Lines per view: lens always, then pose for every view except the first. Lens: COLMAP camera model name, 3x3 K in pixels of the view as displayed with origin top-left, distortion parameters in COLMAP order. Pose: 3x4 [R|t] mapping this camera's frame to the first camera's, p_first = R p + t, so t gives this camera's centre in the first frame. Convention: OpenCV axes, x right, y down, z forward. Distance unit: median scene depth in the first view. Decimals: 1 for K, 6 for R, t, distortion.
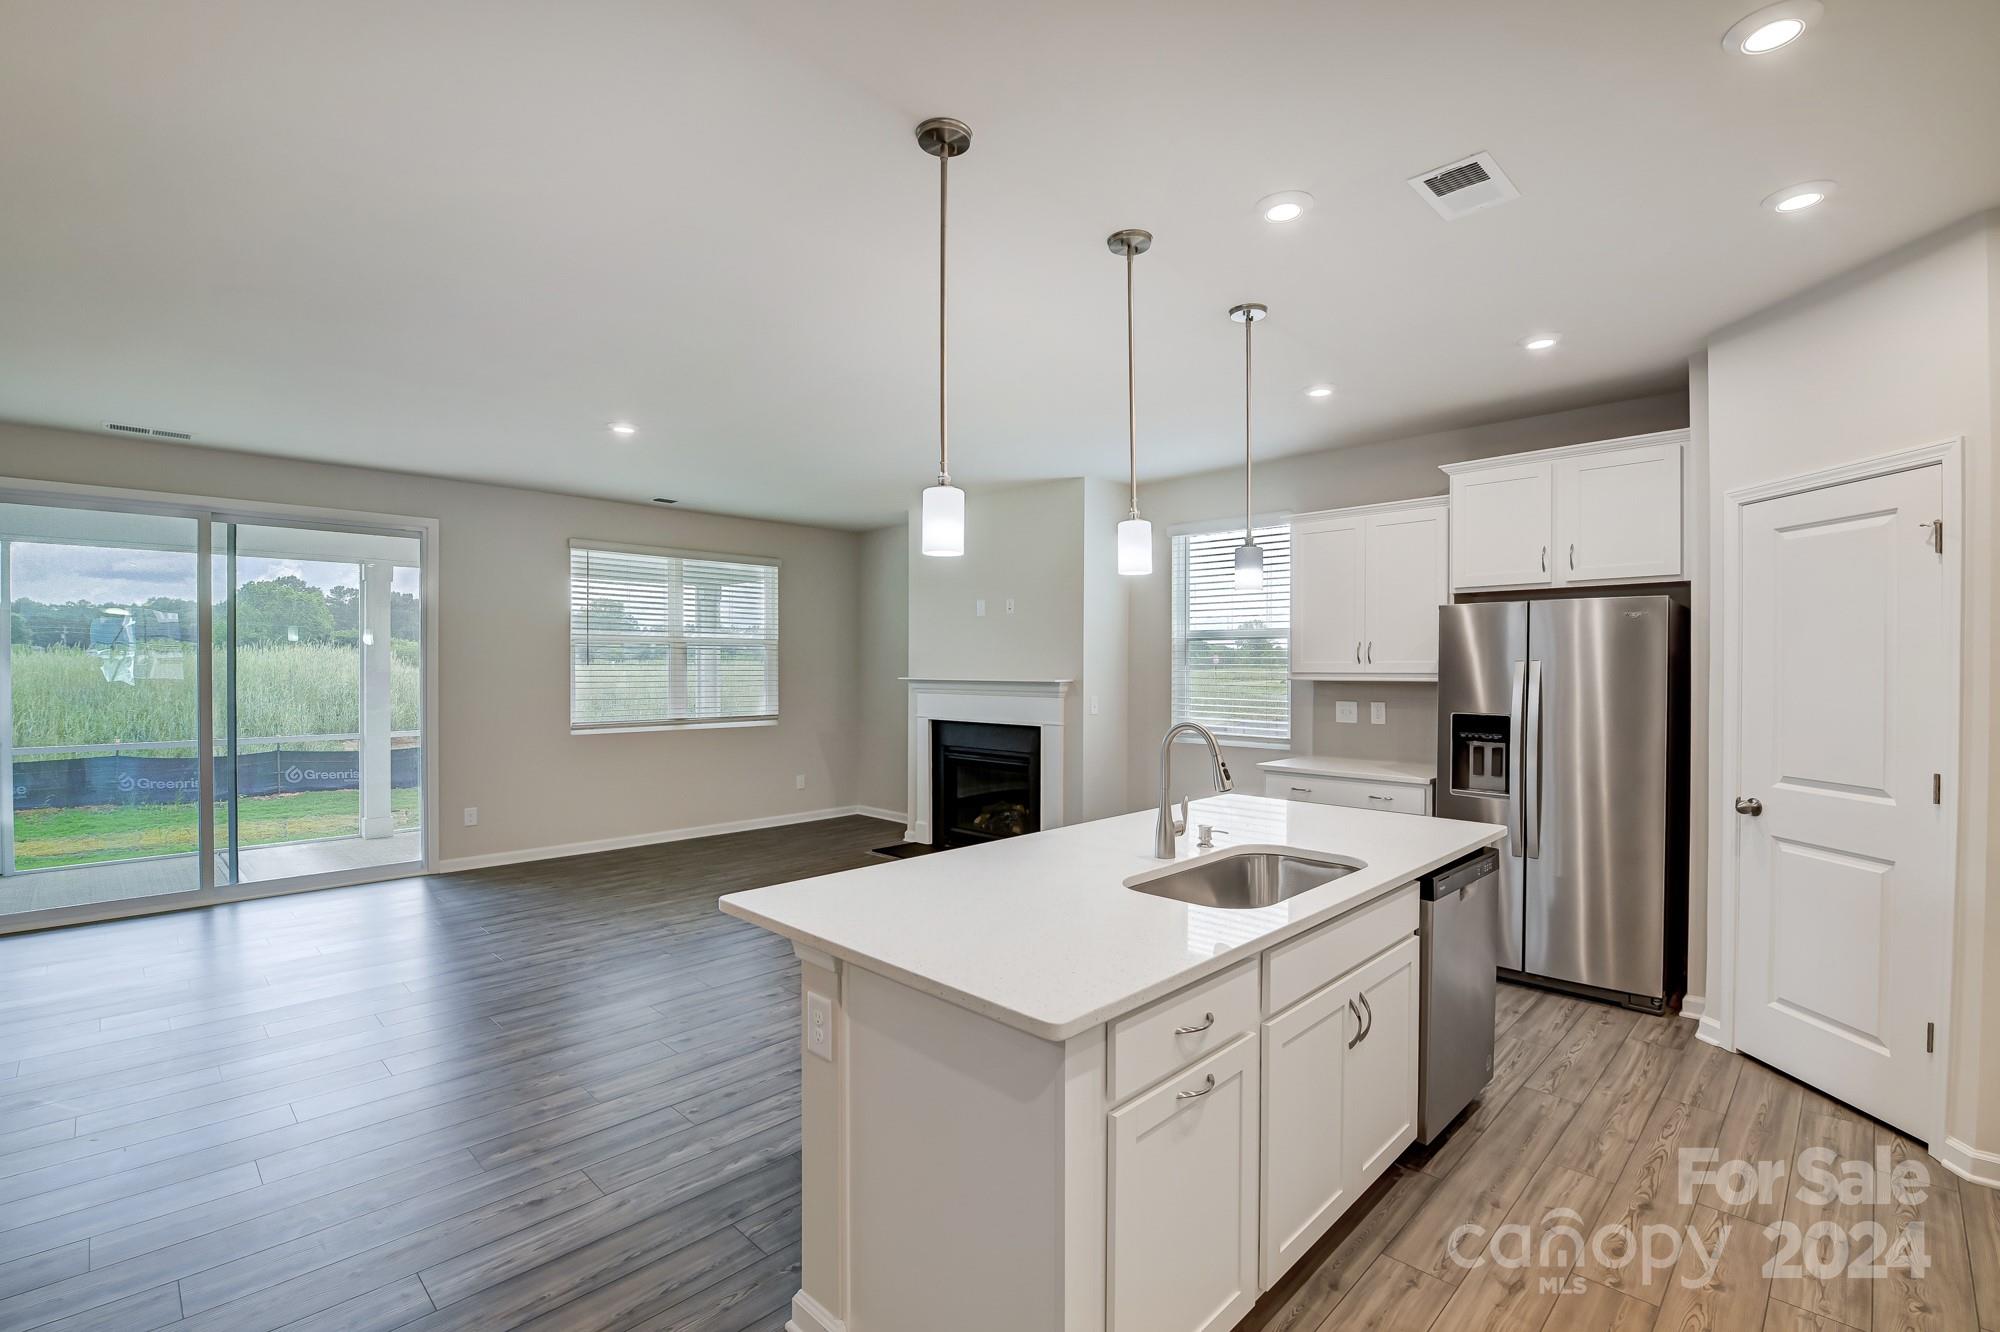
lens RADIAL K [[885.0, 0, 1000.0], [0, 885.0, 666.0], [0, 0, 1]] dist [0.000425, 0.000117]
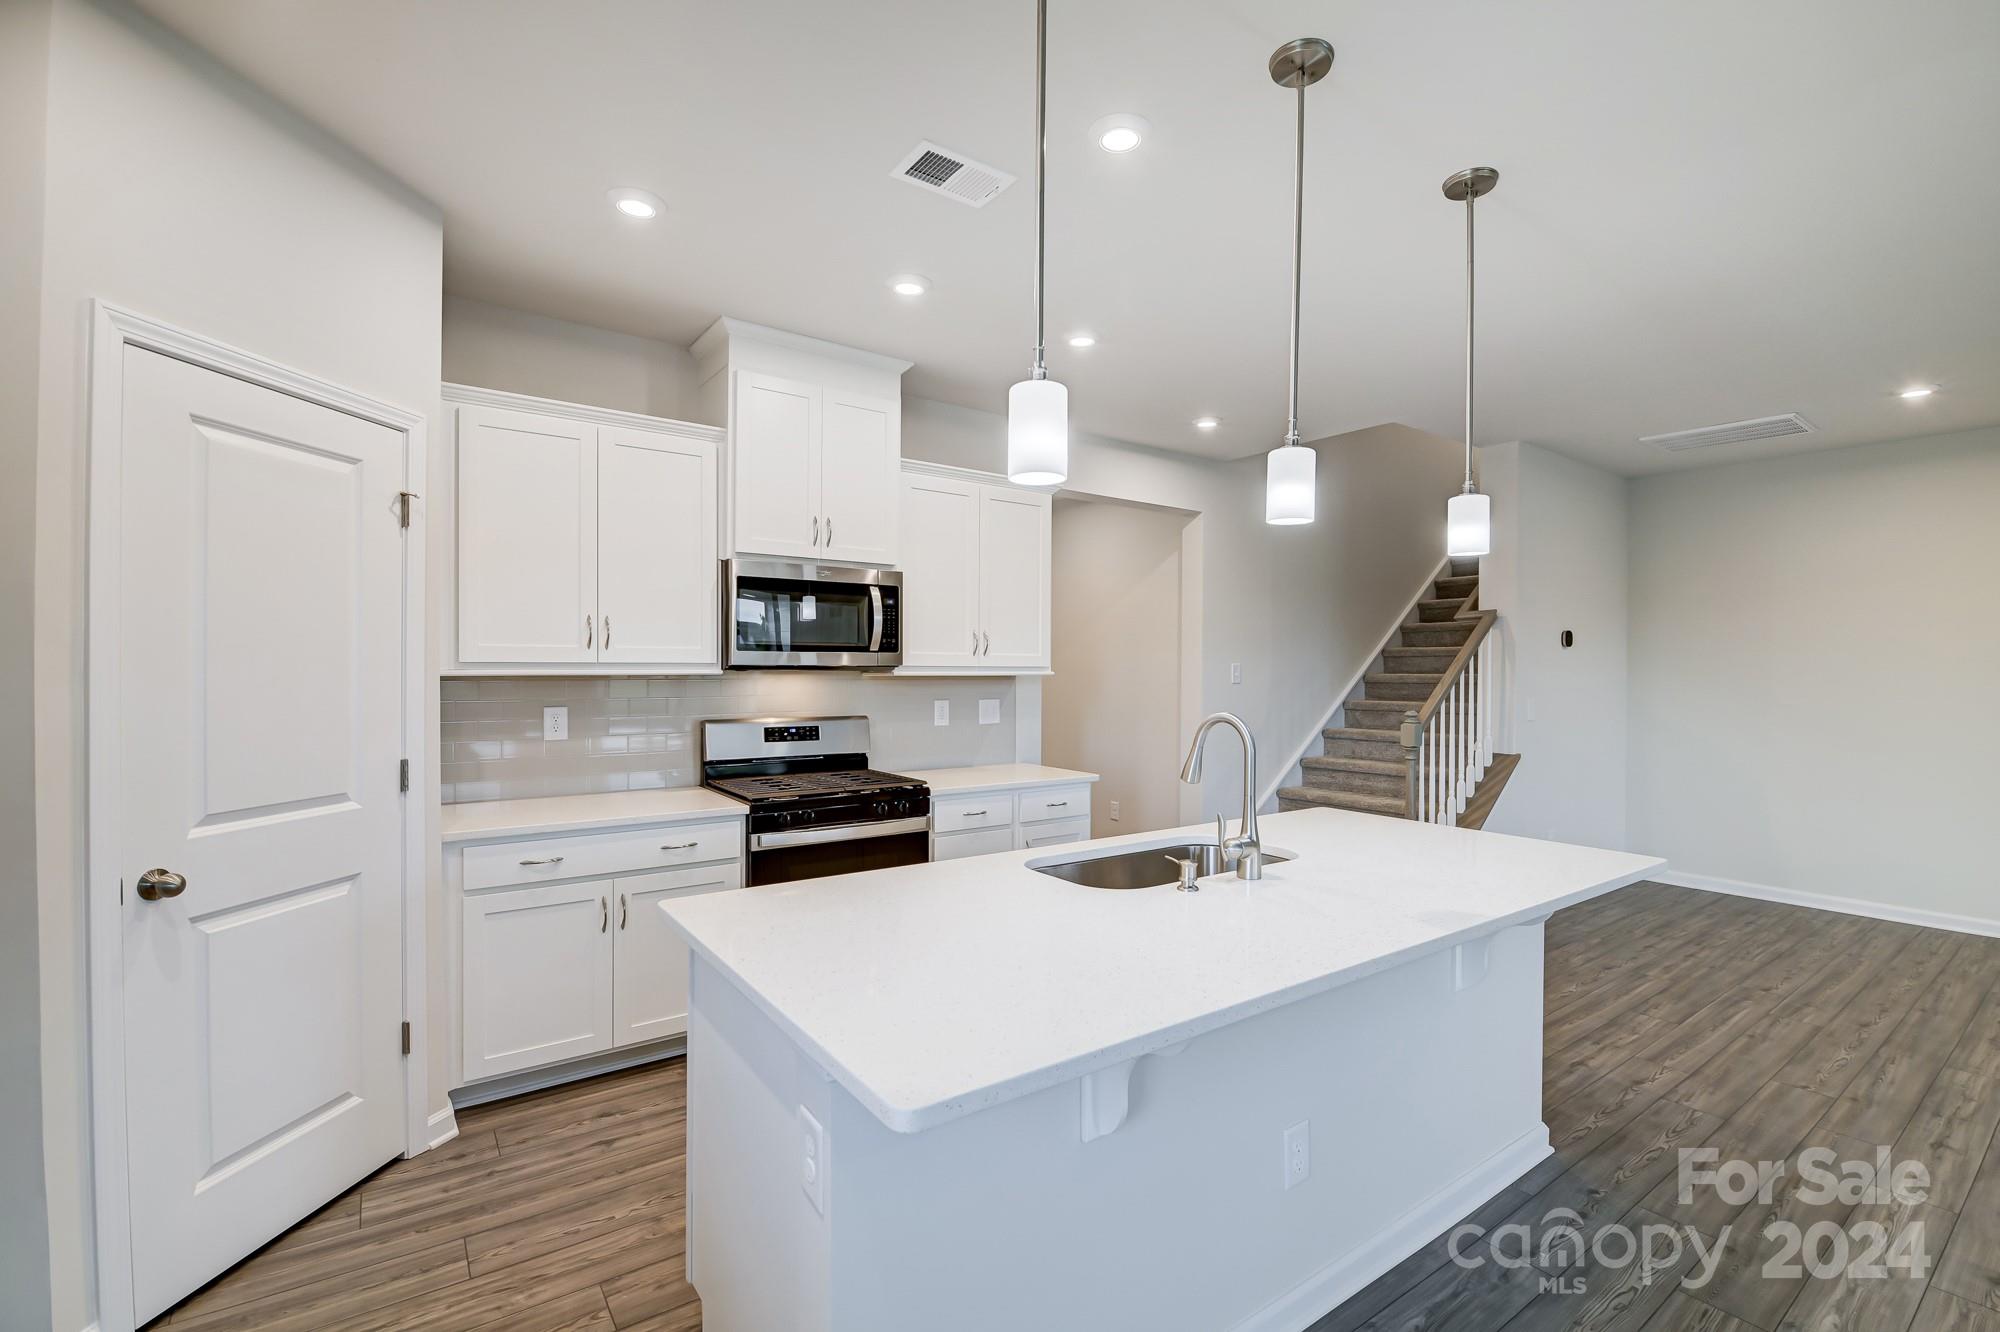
lens RADIAL K [[885.0, 0, 1000.0], [0, 885.0, 666.0], [0, 0, 1]] dist [0.000425, 0.000117]
pose [[-0.984084, -0.022684, 0.176252, 0.251957], [-0.022813, 0.999739, 0.001292, 0.004575], [-0.176236, -0.002750, -0.984344, 1.726014]]
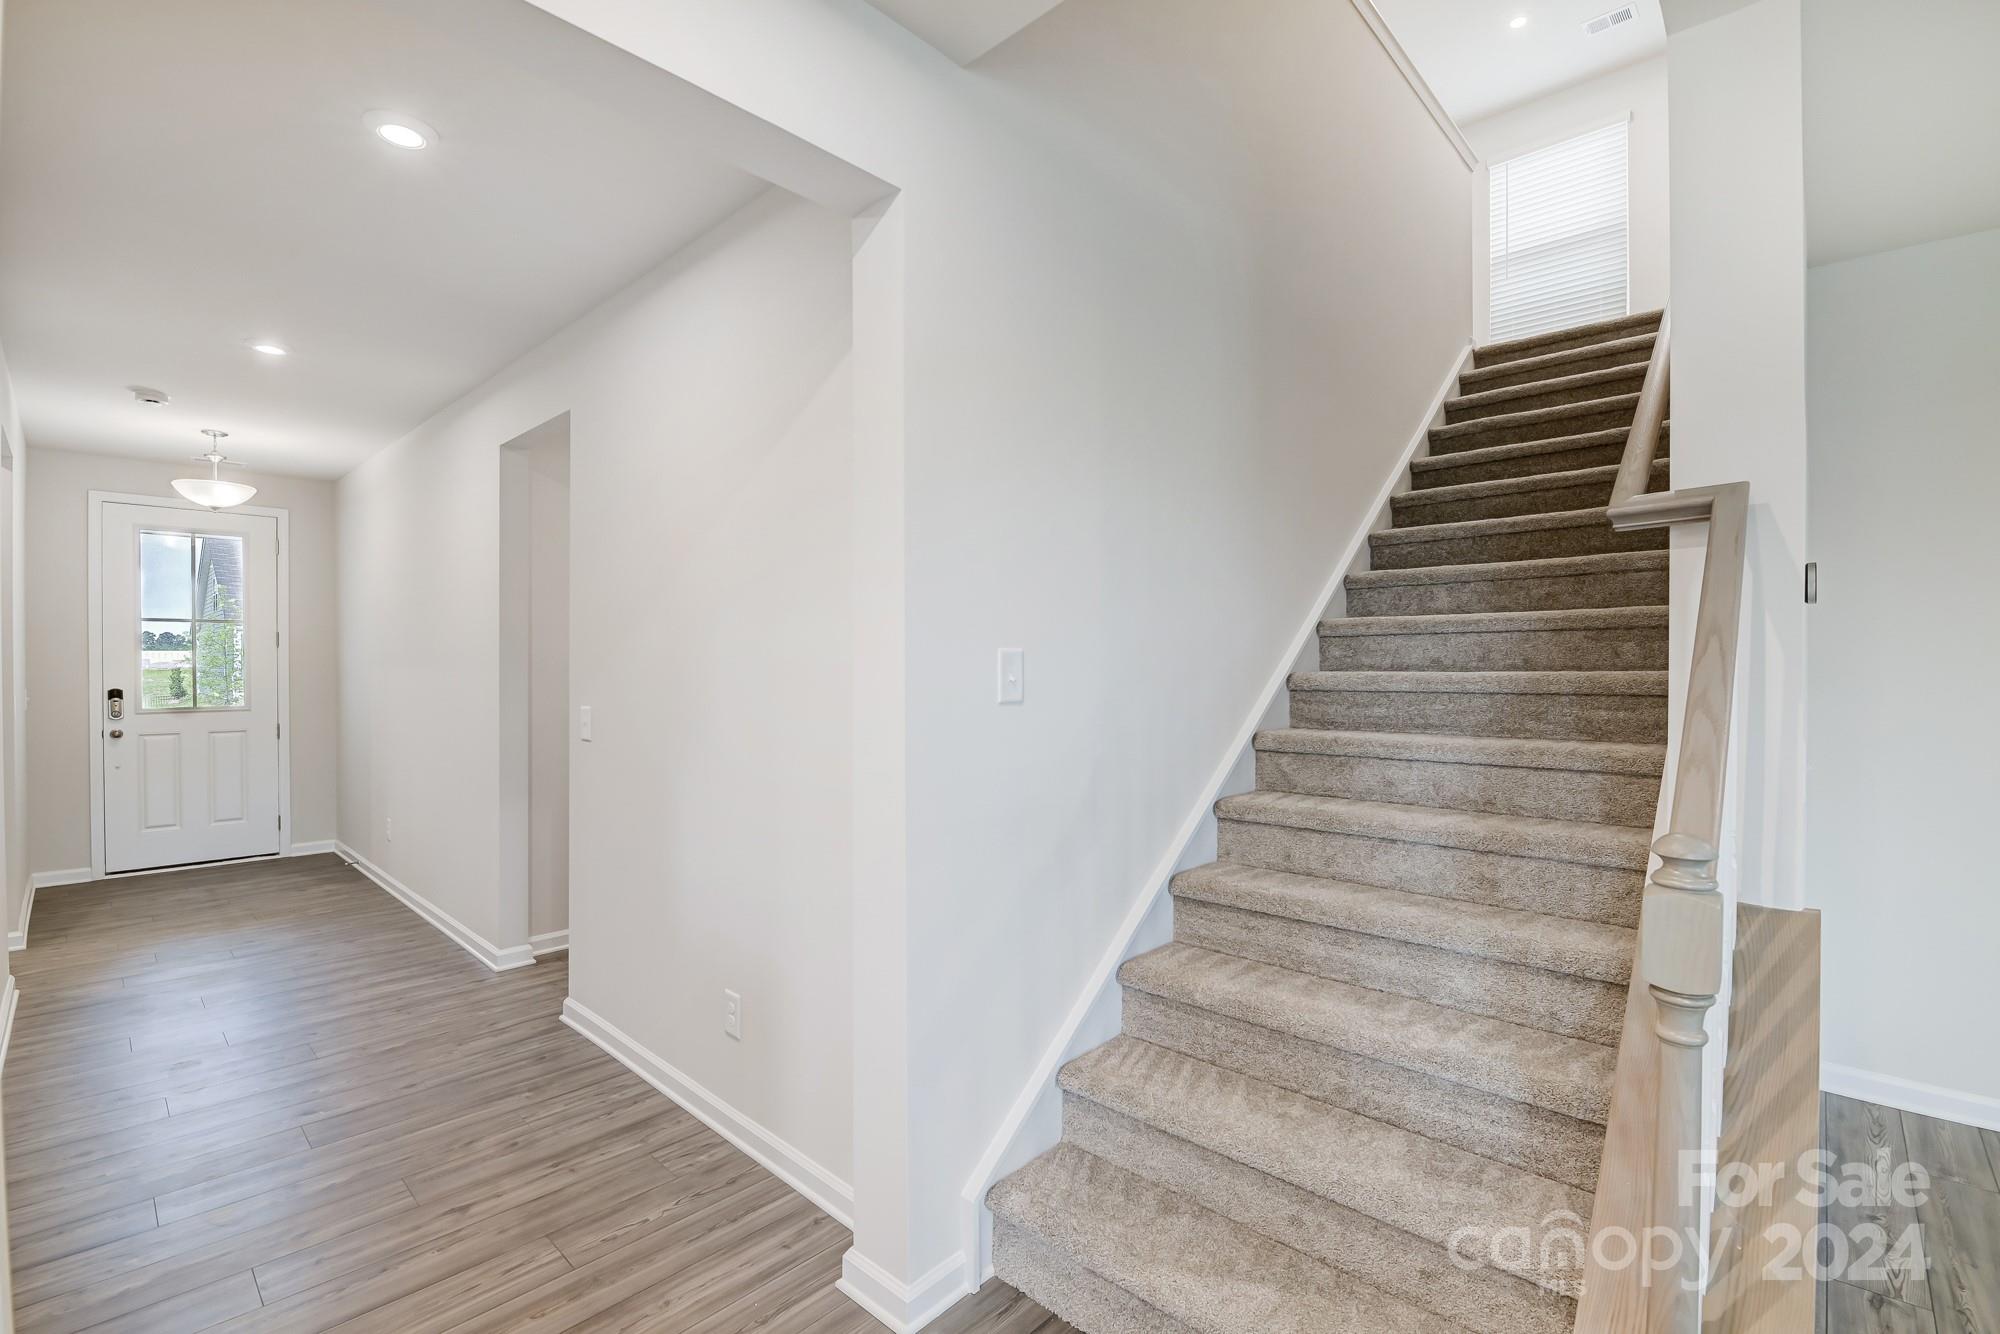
lens RADIAL K [[885.0, 0, 1000.0], [0, 885.0, 667.0], [0, 0, 1]] dist [0.000425, 0.000117]
pose [[-0.999870, -0.003943, -0.015655, 0.194535], [-0.003985, 0.999988, 0.002707, 0.001912], [0.015644, 0.002769, -0.999874, 1.226218]]
